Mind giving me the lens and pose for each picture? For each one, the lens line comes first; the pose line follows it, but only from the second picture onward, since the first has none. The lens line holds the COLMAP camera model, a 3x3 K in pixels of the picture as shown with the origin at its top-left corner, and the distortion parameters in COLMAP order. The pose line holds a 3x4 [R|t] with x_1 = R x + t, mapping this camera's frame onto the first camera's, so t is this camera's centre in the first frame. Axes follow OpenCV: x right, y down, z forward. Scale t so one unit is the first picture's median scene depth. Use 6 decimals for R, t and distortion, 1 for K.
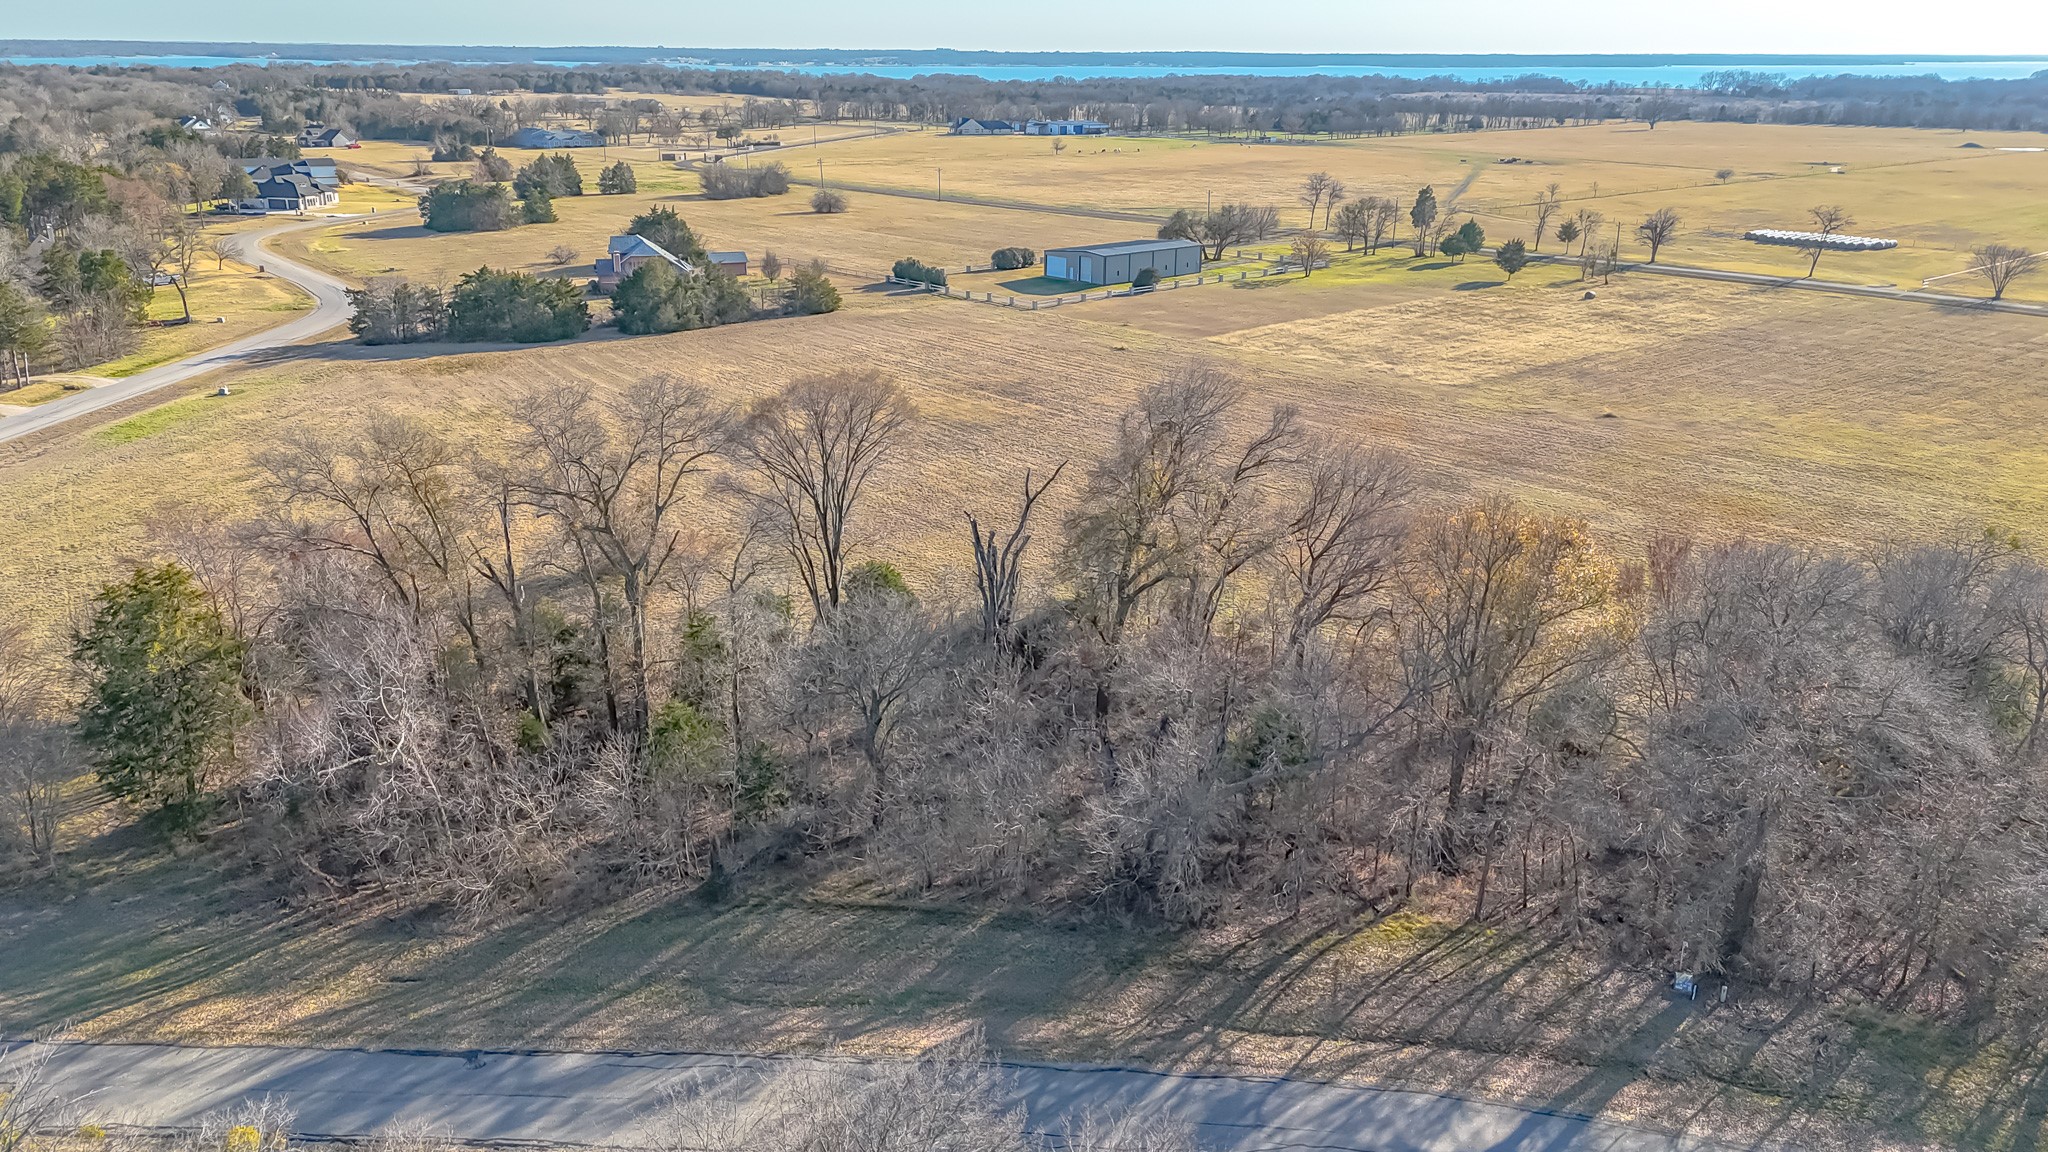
lens RADIAL K [[1522.6, 0, 1024.0], [0, 1522.6, 576.0], [0, 0, 1]] dist [0.068069, -0.059519]
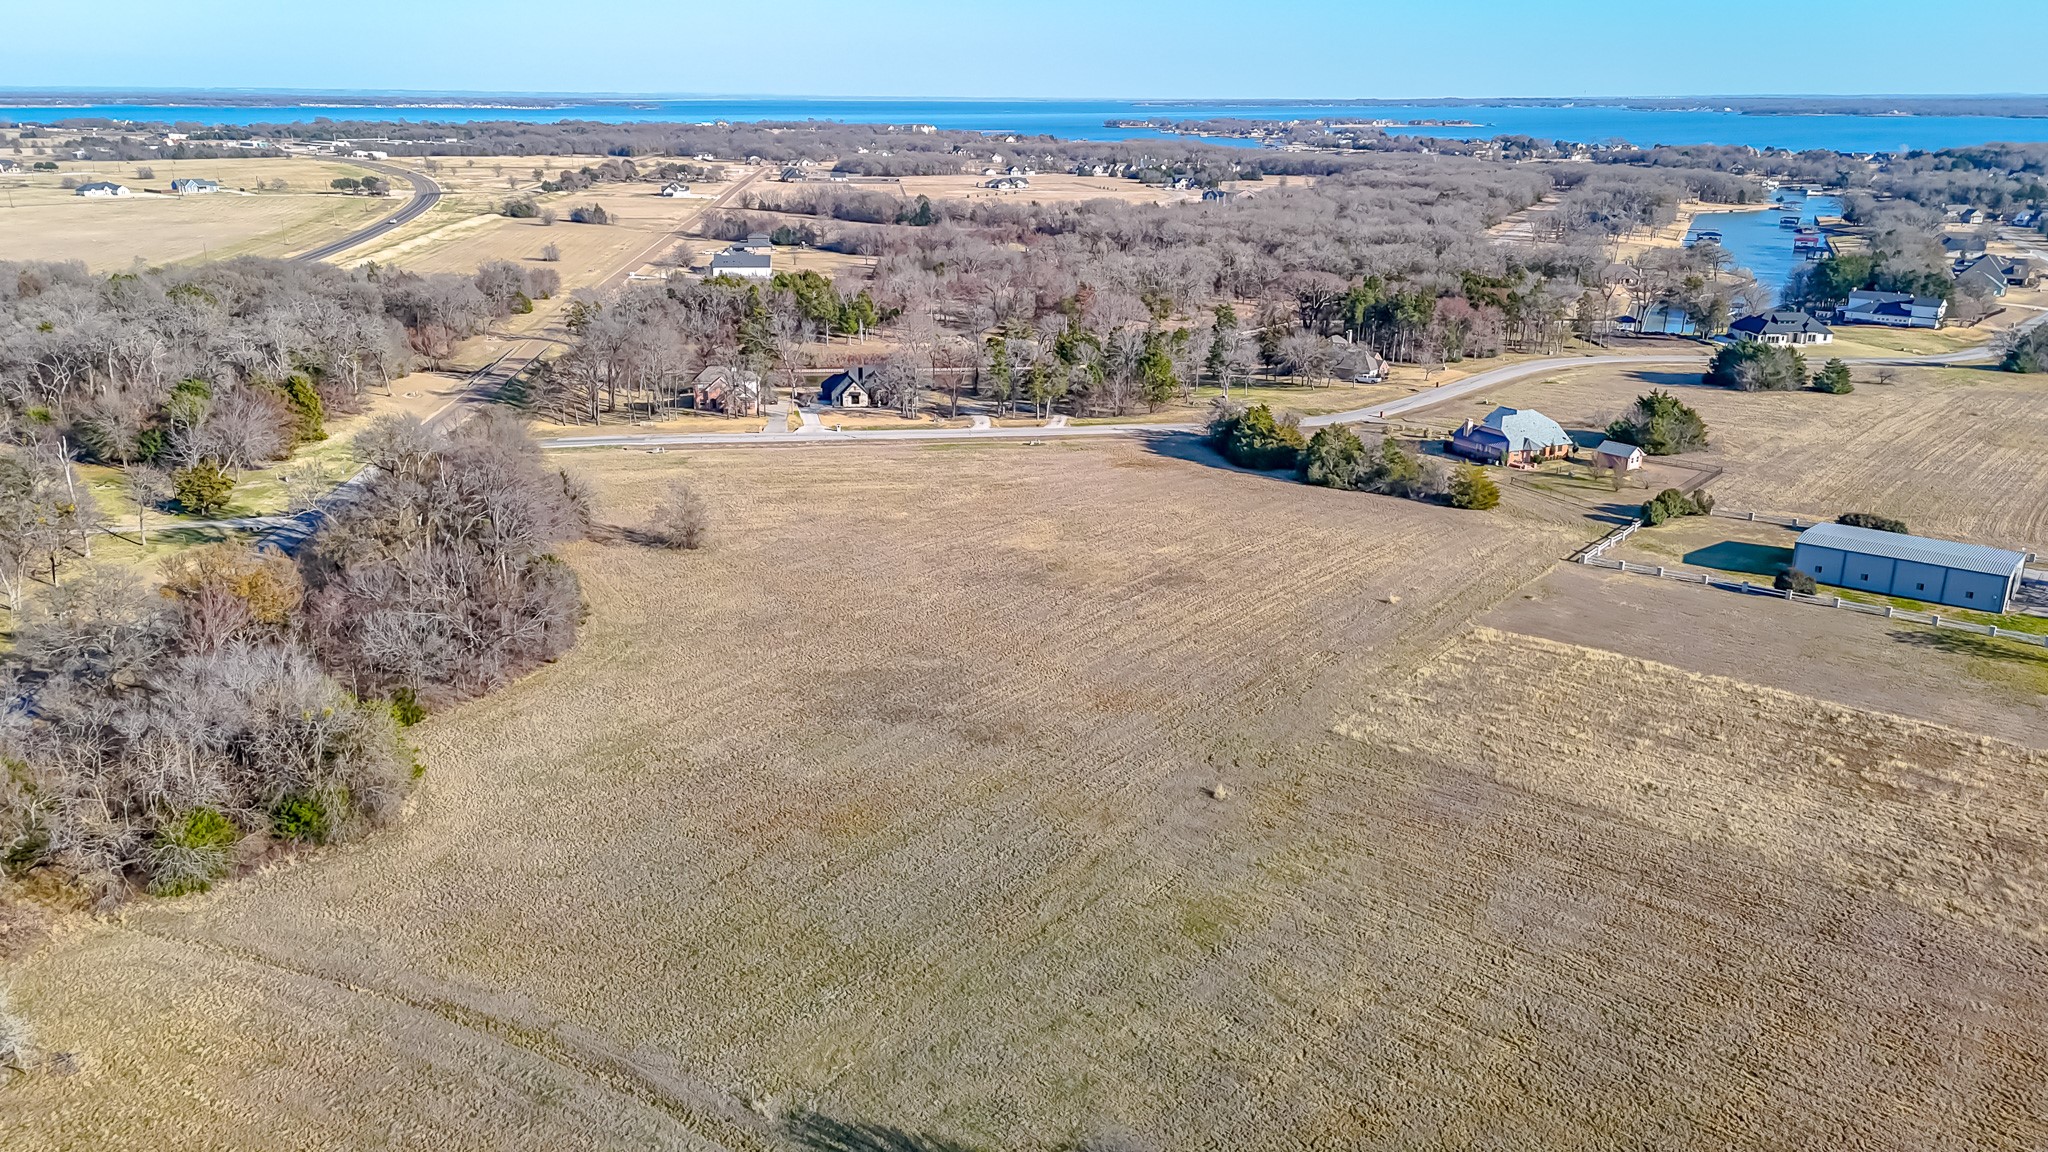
lens RADIAL K [[1510.6, 0, 1025.0], [0, 1510.6, 578.3], [0, 0, 1]] dist [0.073158, -0.067587]
pose [[0.179680, 0.292873, -0.939117, 0.739252], [-0.320926, 0.919875, 0.225470, -0.245164], [0.929904, 0.260875, 0.259274, 0.427851]]
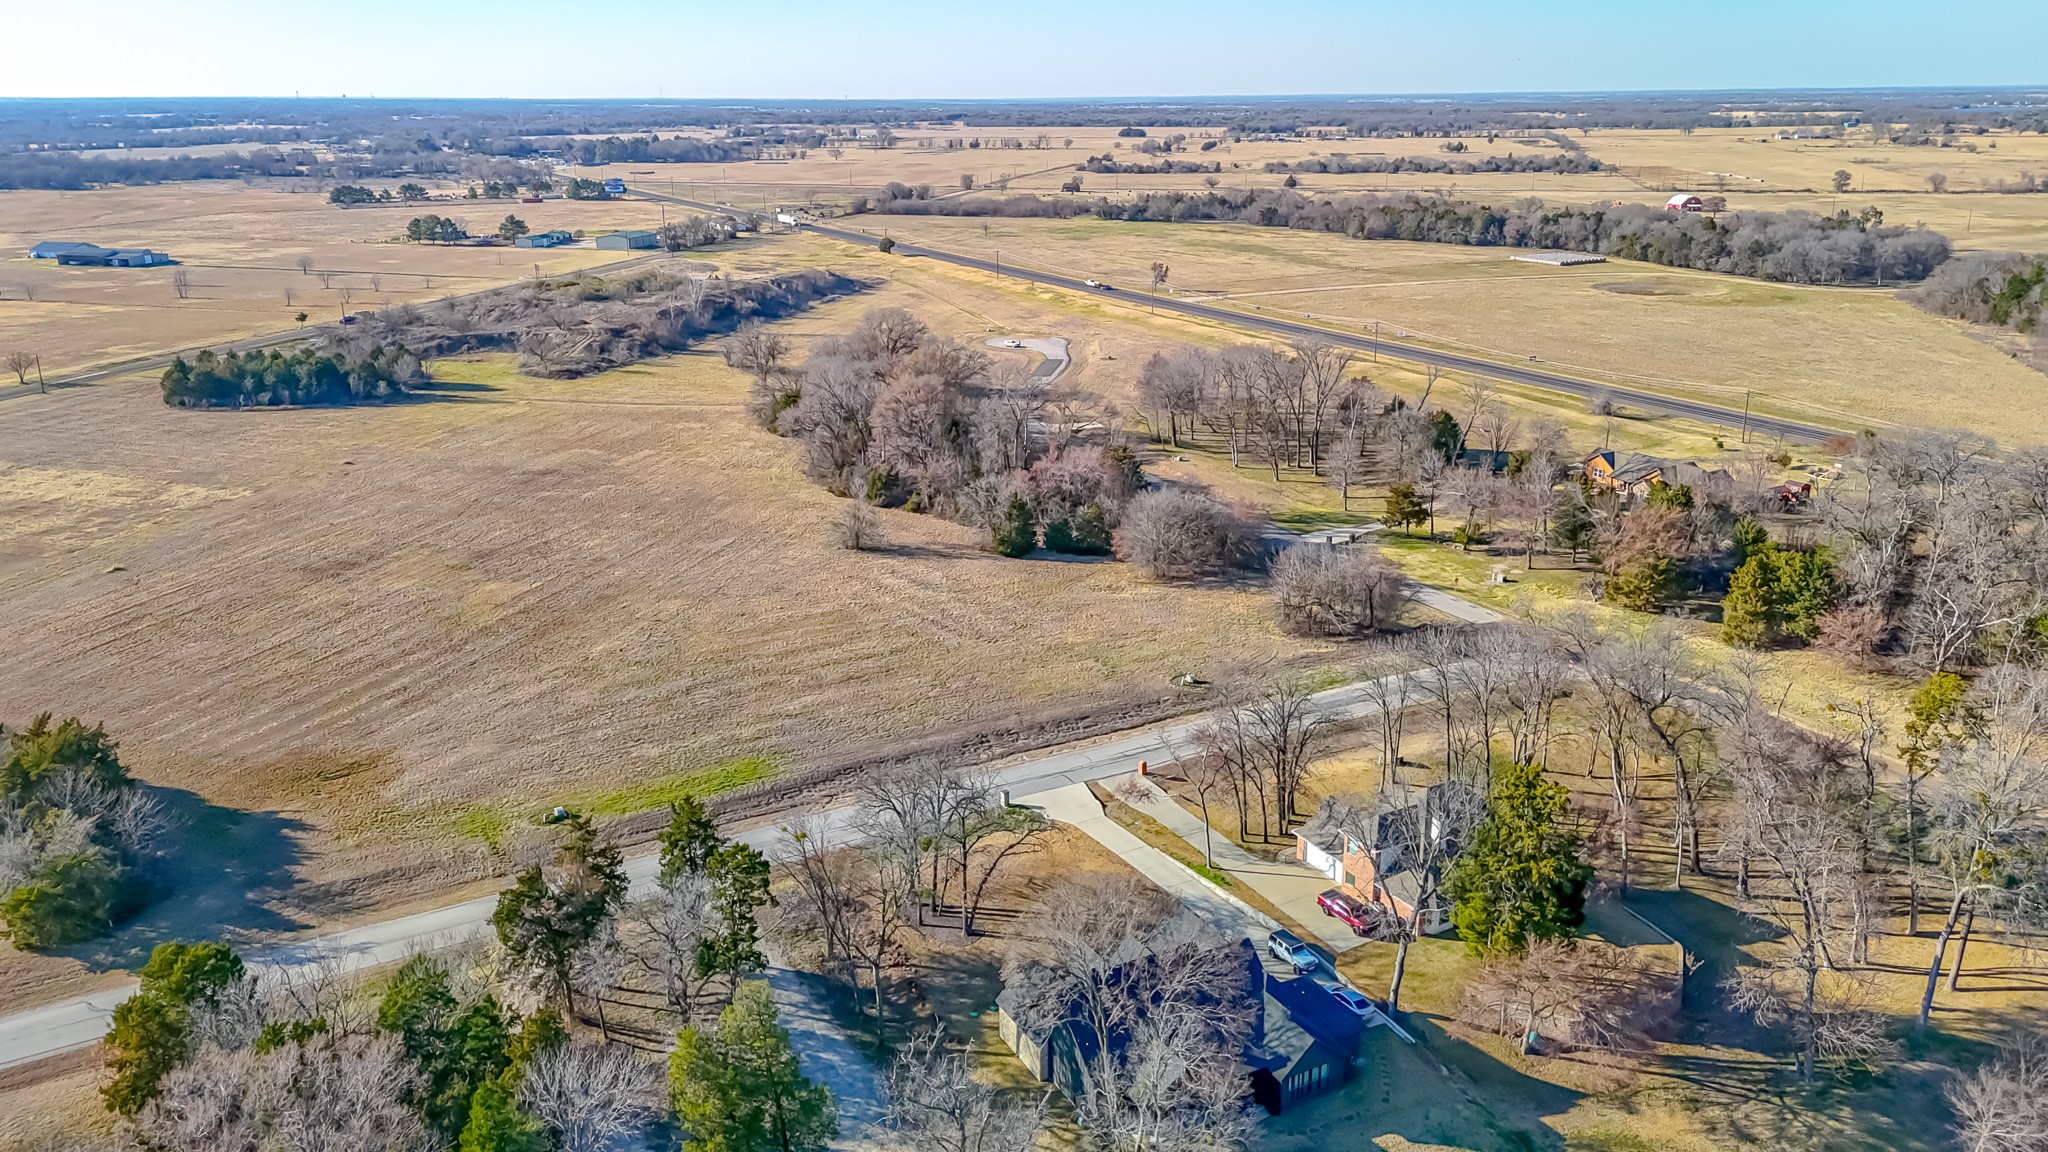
lens RADIAL K [[1503.1, 0, 1030.2], [0, 1503.1, 571.4], [0, 0, 1]] dist [0.066751, -0.057477]
pose [[-0.555563, -0.253205, 0.791983, -0.880897], [0.271945, 0.844785, 0.460851, -0.366725], [-0.785745, 0.471408, -0.400473, 0.746462]]
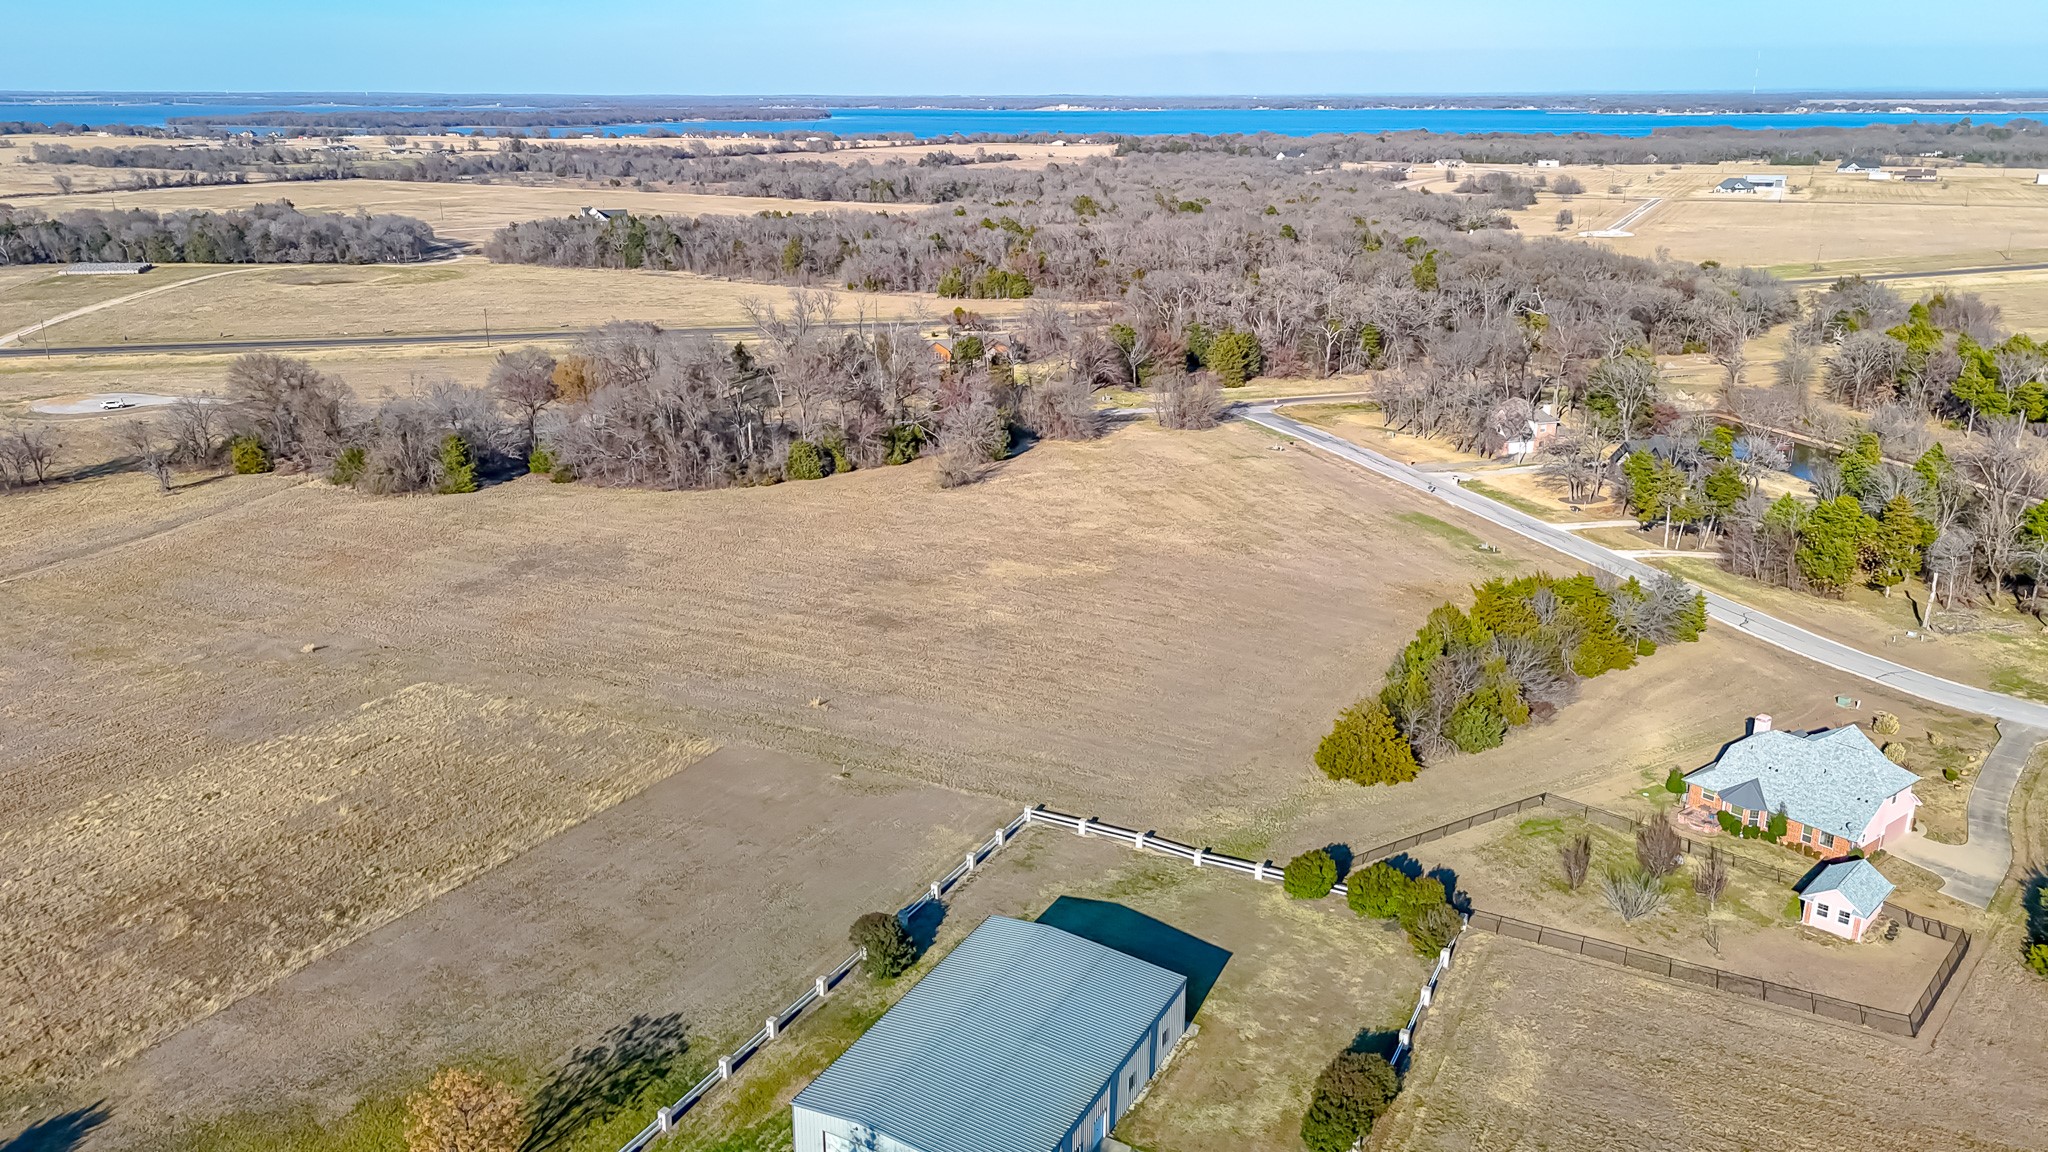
lens RADIAL K [[1522.6, 0, 1024.0], [0, 1522.6, 576.0], [0, 0, 1]] dist [0.068069, -0.059519]
pose [[-0.934413, 0.102715, -0.341059, 0.183333], [-0.119625, 0.811405, 0.572111, -0.541050], [0.335501, 0.575388, -0.745901, 1.278971]]
